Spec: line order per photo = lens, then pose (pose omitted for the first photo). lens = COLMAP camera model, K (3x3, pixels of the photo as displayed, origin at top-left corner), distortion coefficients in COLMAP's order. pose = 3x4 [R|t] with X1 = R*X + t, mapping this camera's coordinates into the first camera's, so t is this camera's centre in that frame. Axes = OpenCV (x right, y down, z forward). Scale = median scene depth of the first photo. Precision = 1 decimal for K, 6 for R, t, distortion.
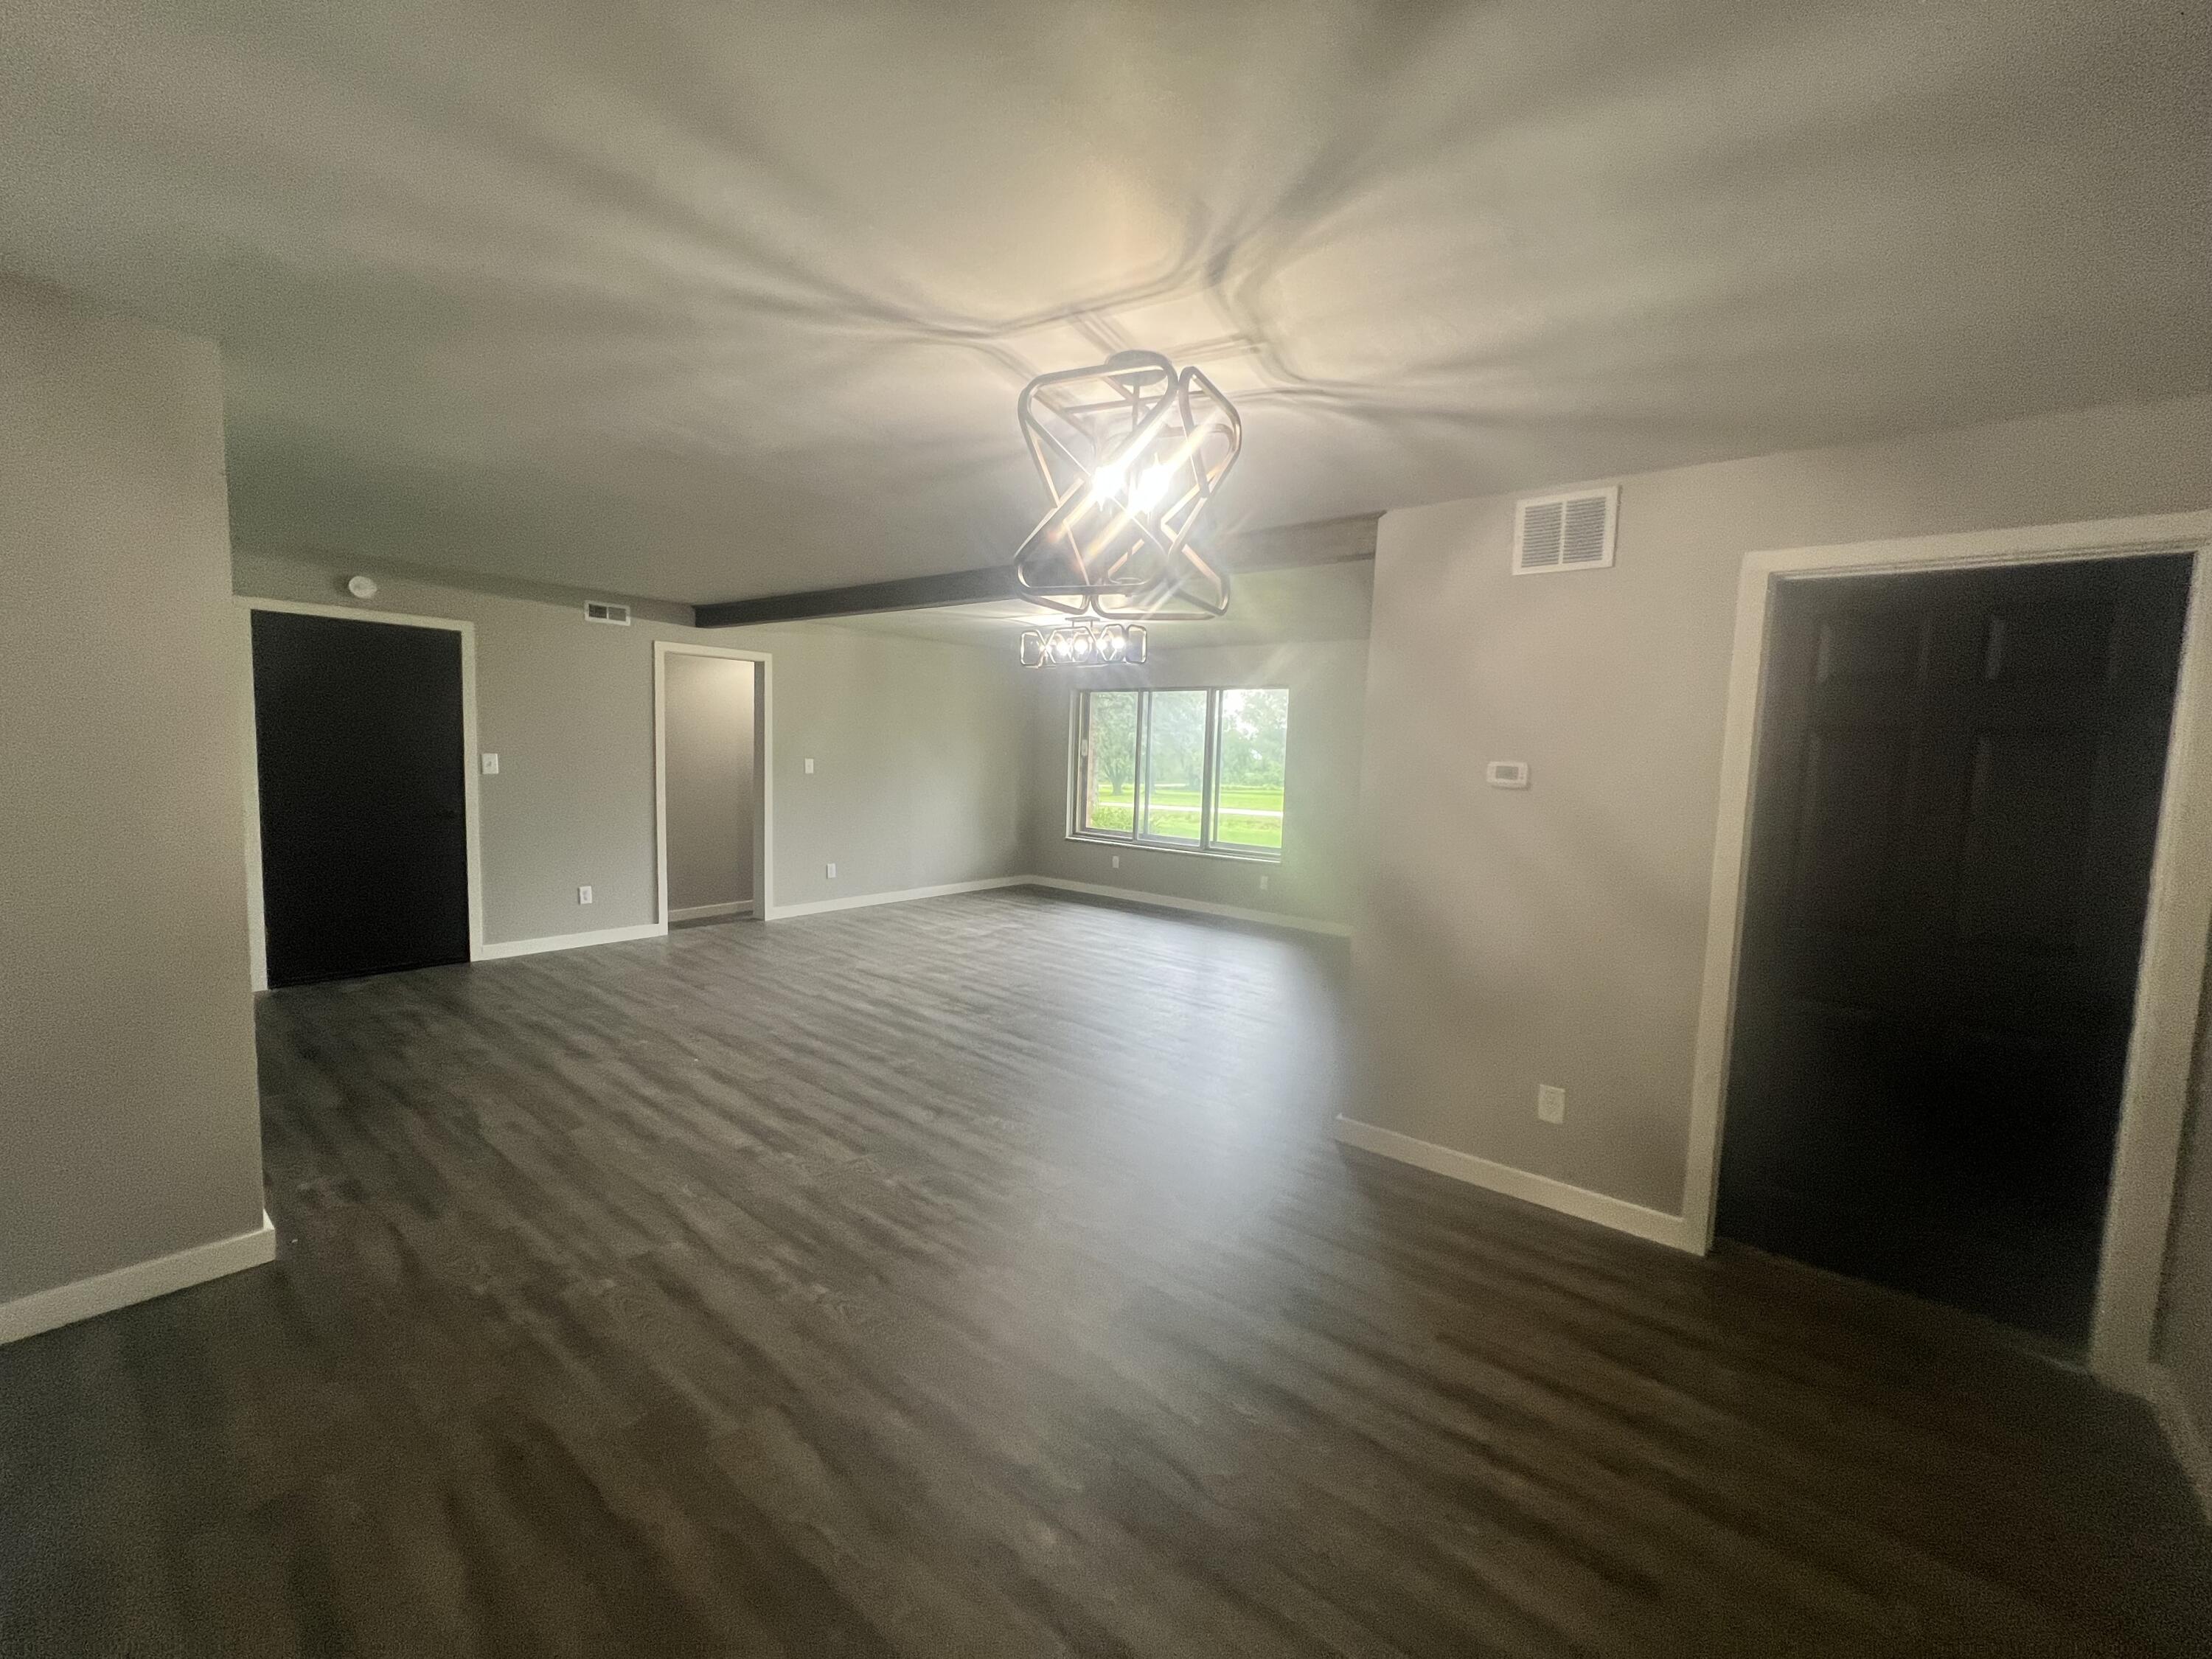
lens RADIAL K [[888.3, 0, 1118.2], [0, 888.3, 826.3], [0, 0, 1]] dist [-0.004972, 0.000708]
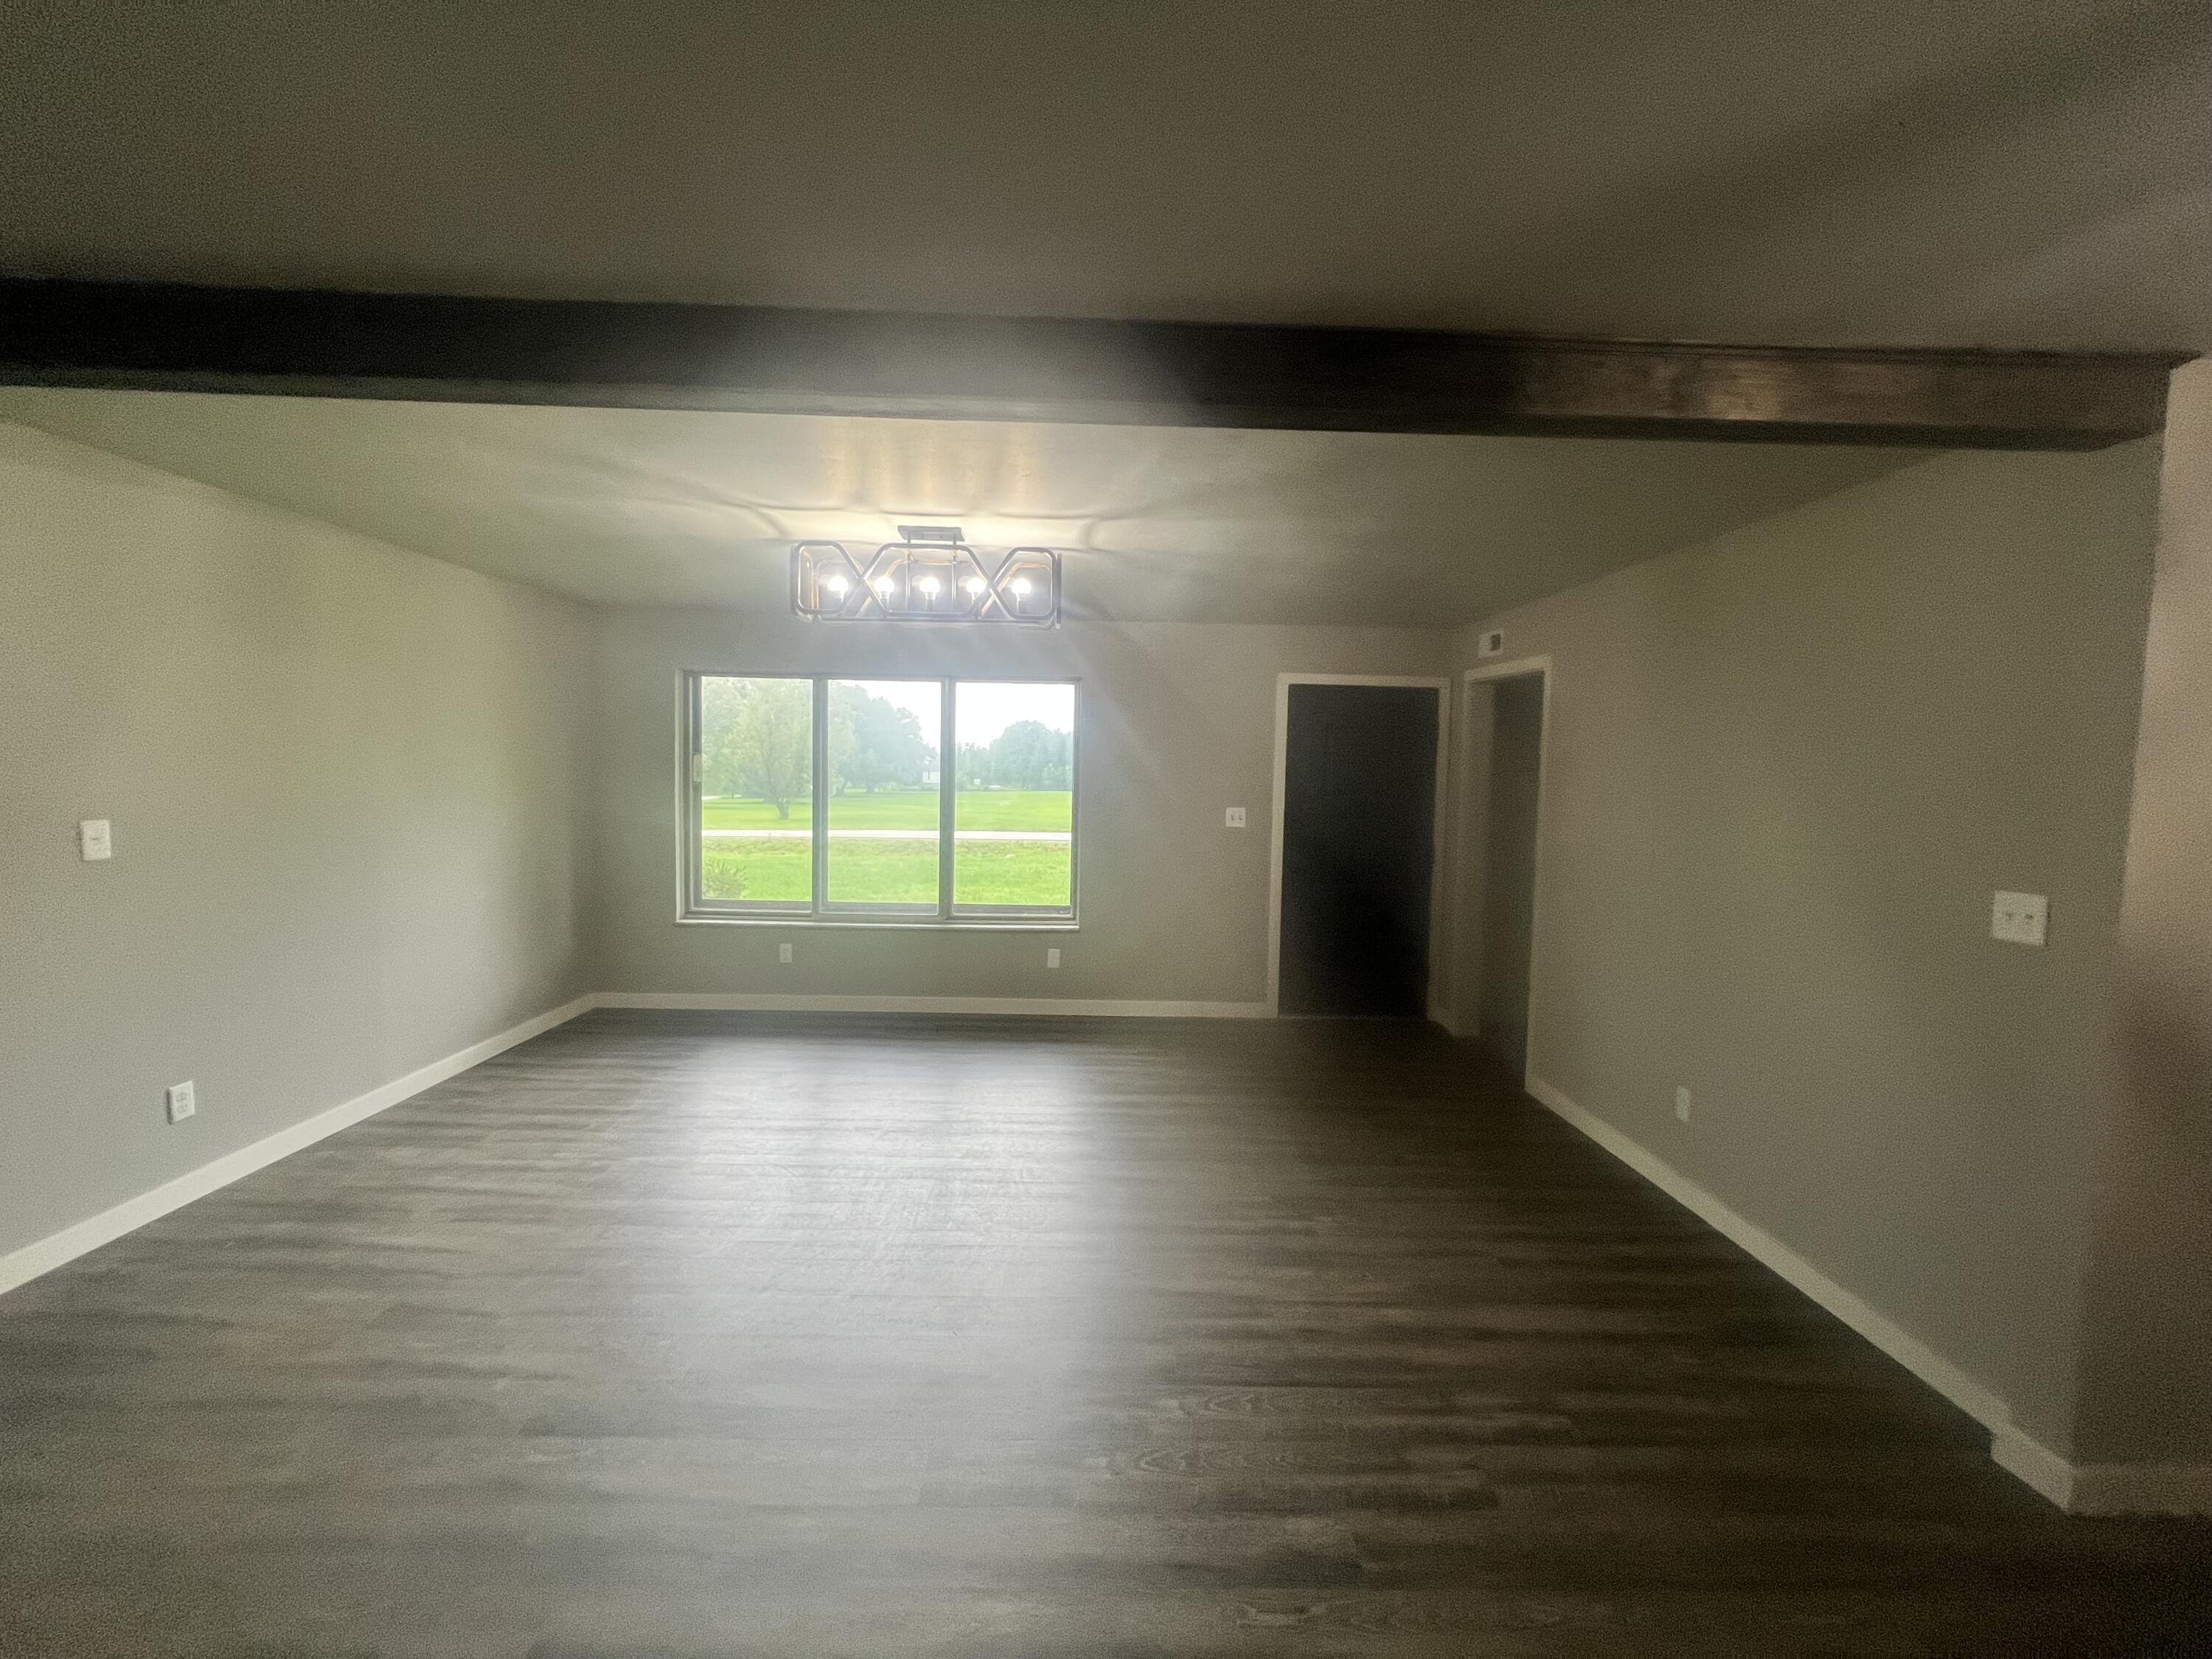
lens RADIAL K [[888.3, 0, 1105.0], [0, 888.3, 833.2], [0, 0, 1]] dist [-0.004972, 0.000708]
pose [[0.780586, -0.062776, 0.621888, -0.390694], [0.057360, 0.997940, 0.028739, -0.089430], [-0.622410, 0.013239, 0.782579, 0.715795]]
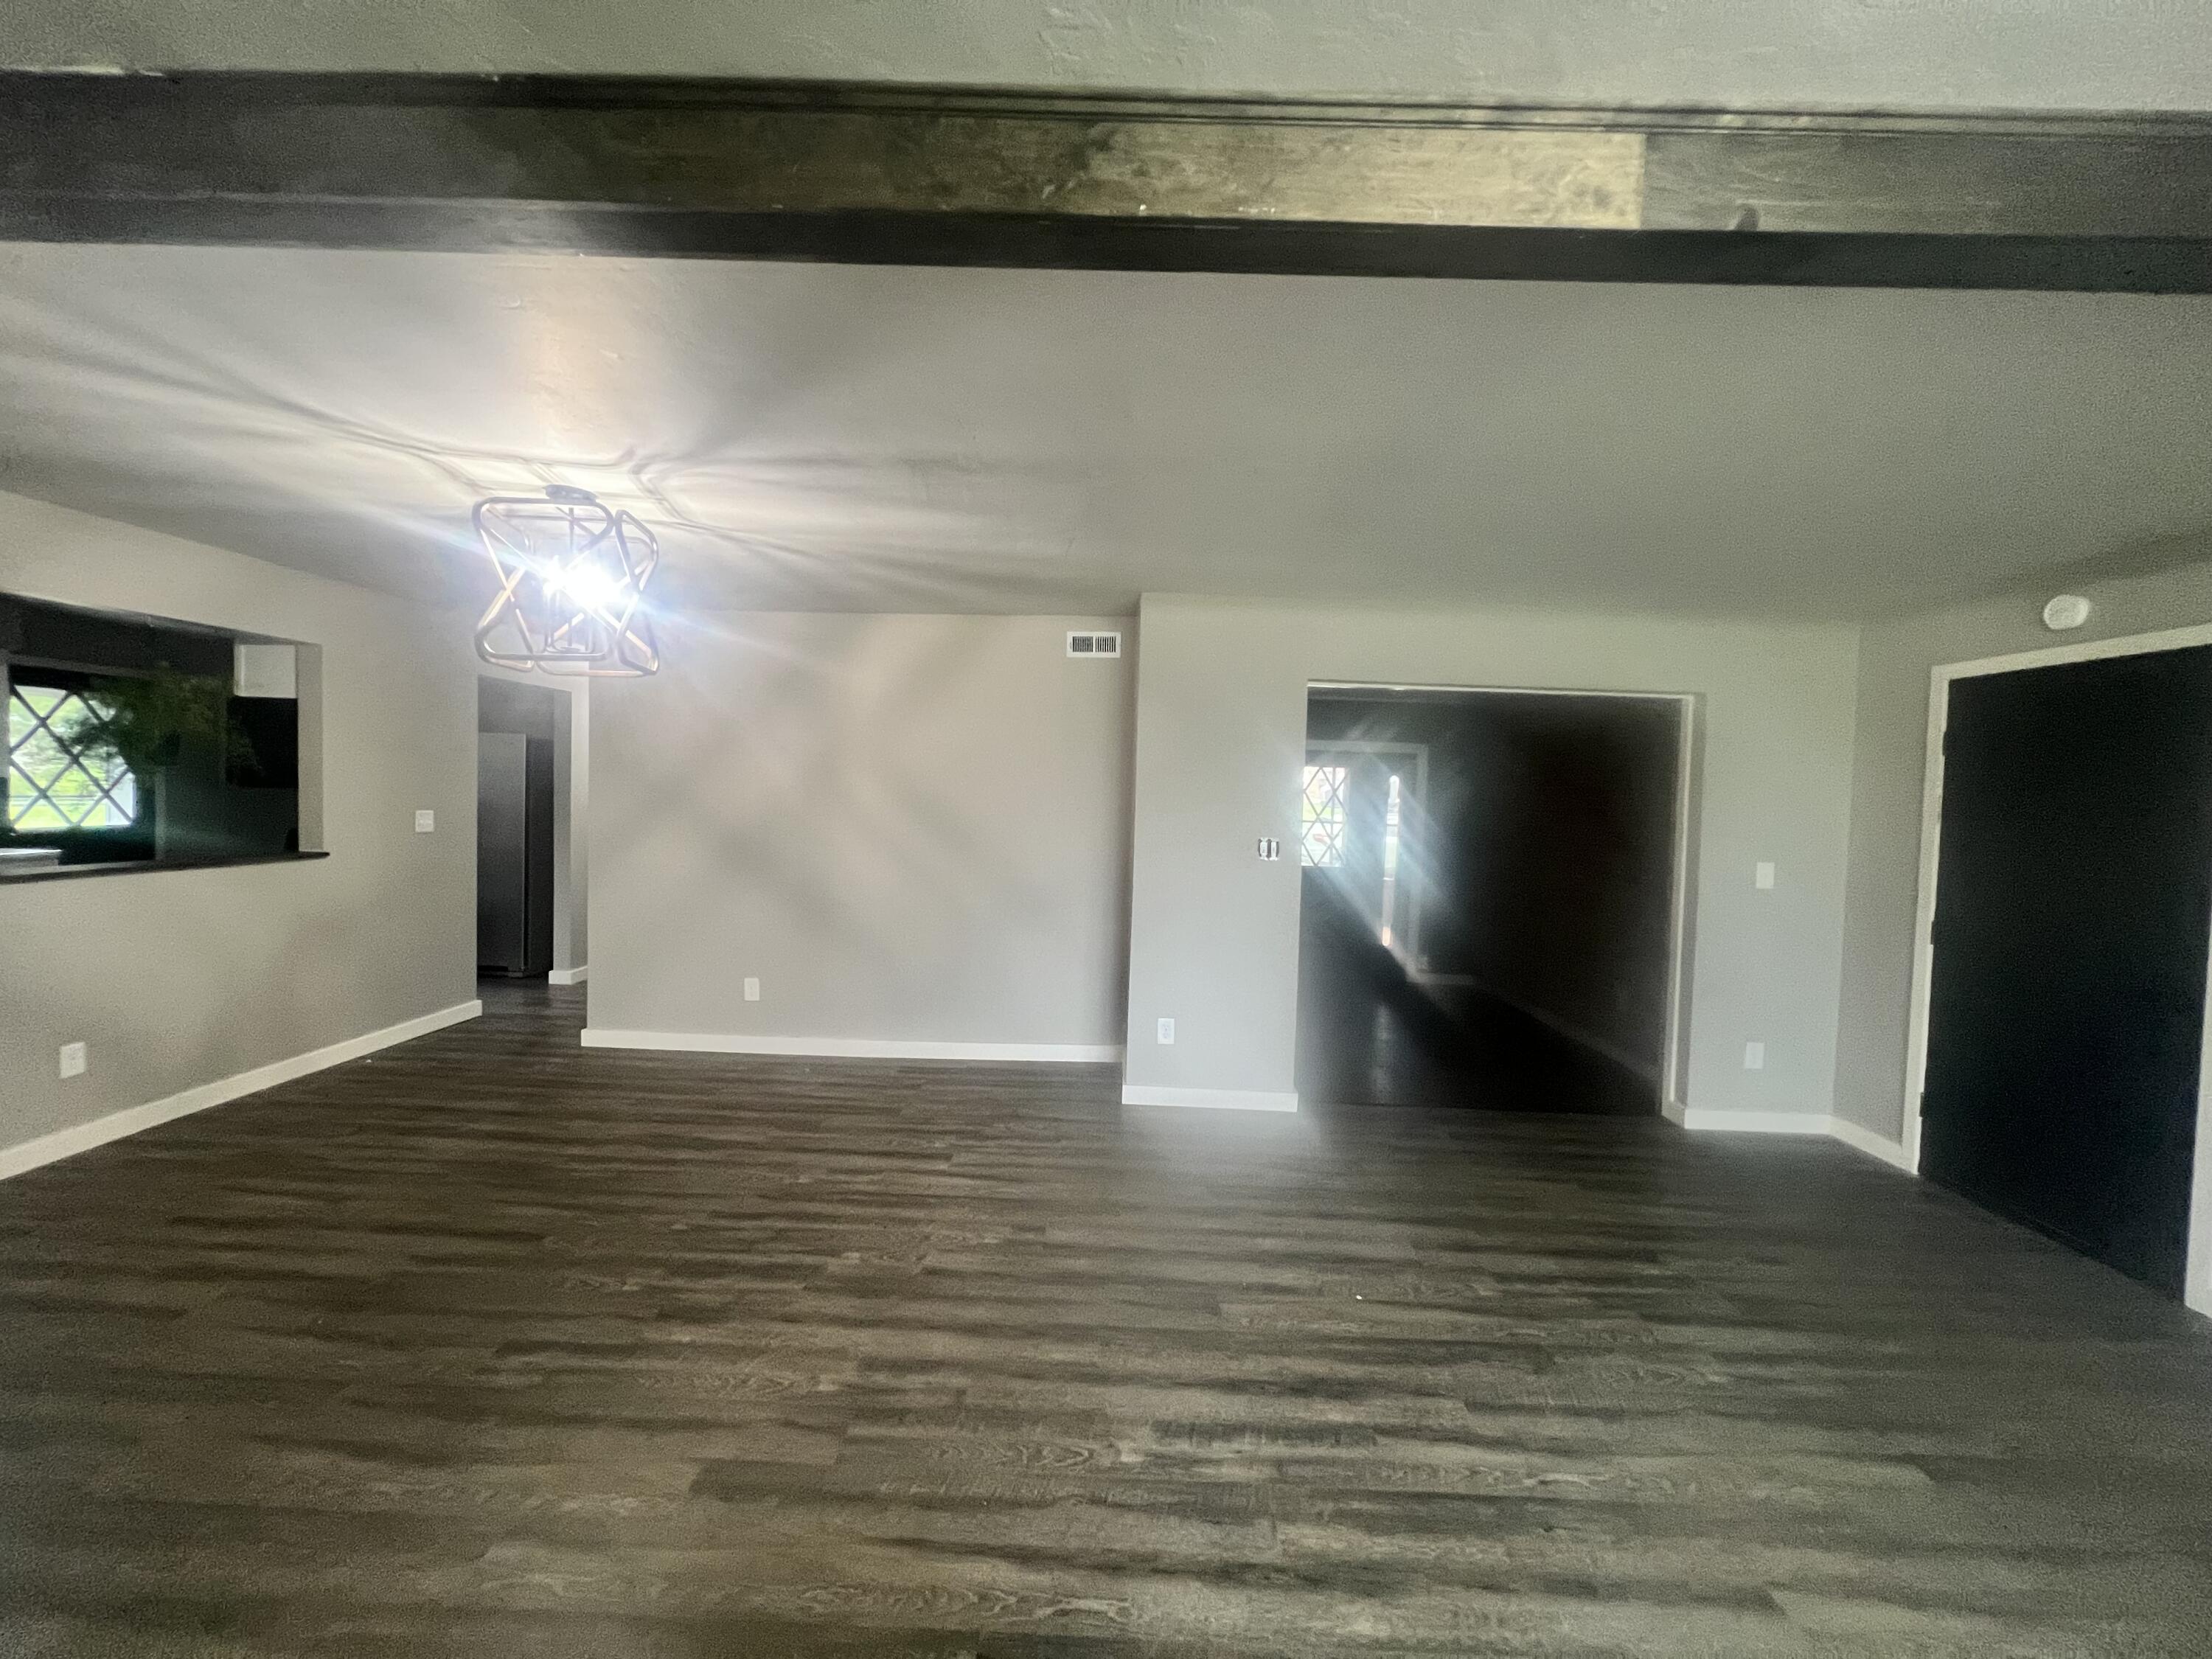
lens RADIAL K [[888.3, 0, 1123.3], [0, 888.3, 836.5], [0, 0, 1]] dist [-0.004972, 0.000708]
pose [[-0.800834, -0.033075, -0.597973, 0.058304], [-0.110004, 0.989610, 0.092585, -0.099955], [0.588697, 0.139924, -0.796151, 1.176243]]
